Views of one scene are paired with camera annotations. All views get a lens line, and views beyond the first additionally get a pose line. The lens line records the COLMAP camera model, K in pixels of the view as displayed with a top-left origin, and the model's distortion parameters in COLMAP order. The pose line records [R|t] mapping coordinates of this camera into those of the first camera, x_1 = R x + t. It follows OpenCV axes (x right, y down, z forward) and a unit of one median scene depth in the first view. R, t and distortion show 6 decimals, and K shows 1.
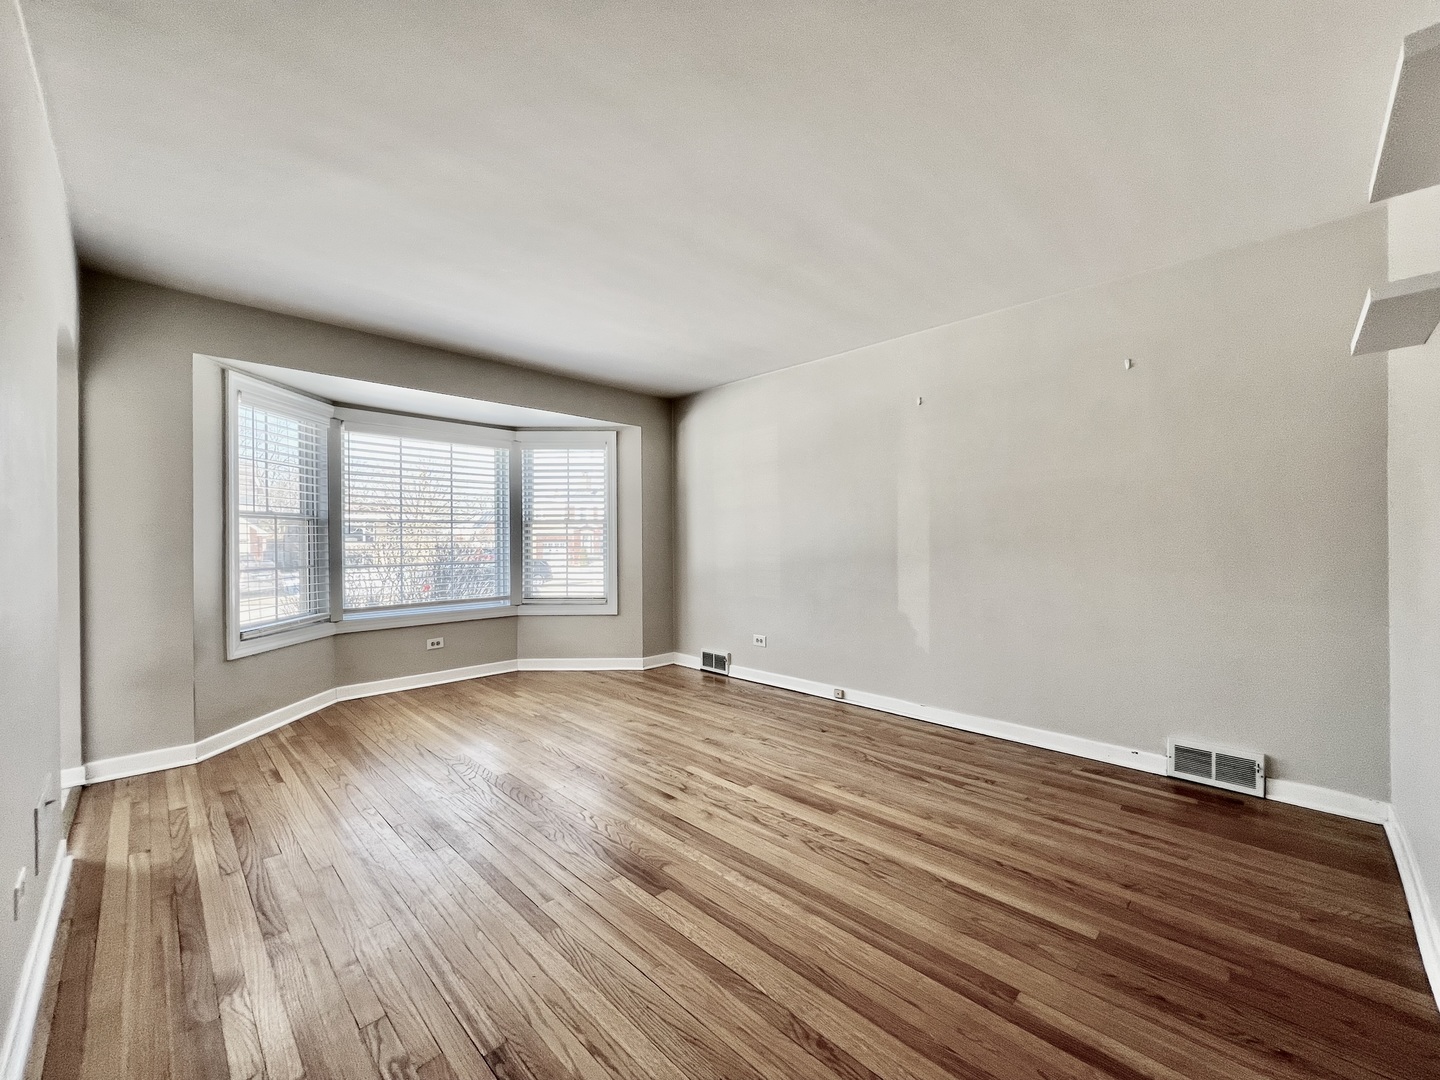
lens RADIAL K [[574.1, 0, 719.5], [0, 574.1, 539.5], [0, 0, 1]] dist [-0.002767, 0.000469]
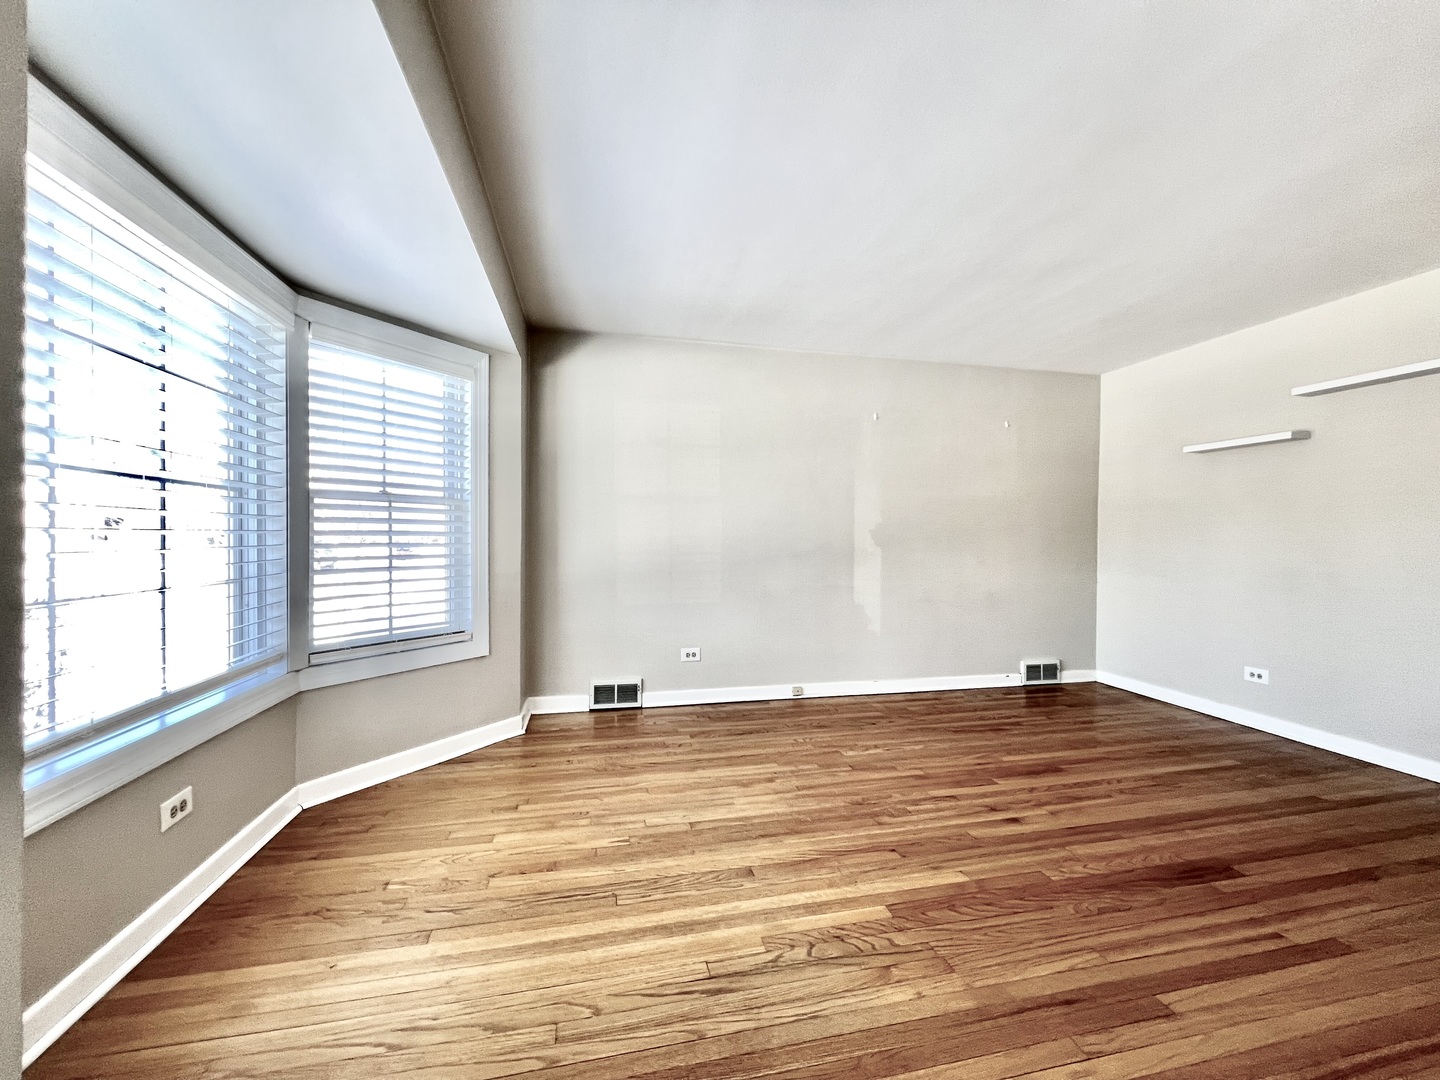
lens RADIAL K [[574.1, 0, 716.5], [0, 574.1, 544.2], [0, 0, 1]] dist [-0.002767, 0.000469]
pose [[0.538249, -0.002331, 0.842782, -0.773420], [-0.009149, 0.999921, 0.008609, 0.007423], [-0.842736, -0.012345, 0.538185, 0.642008]]
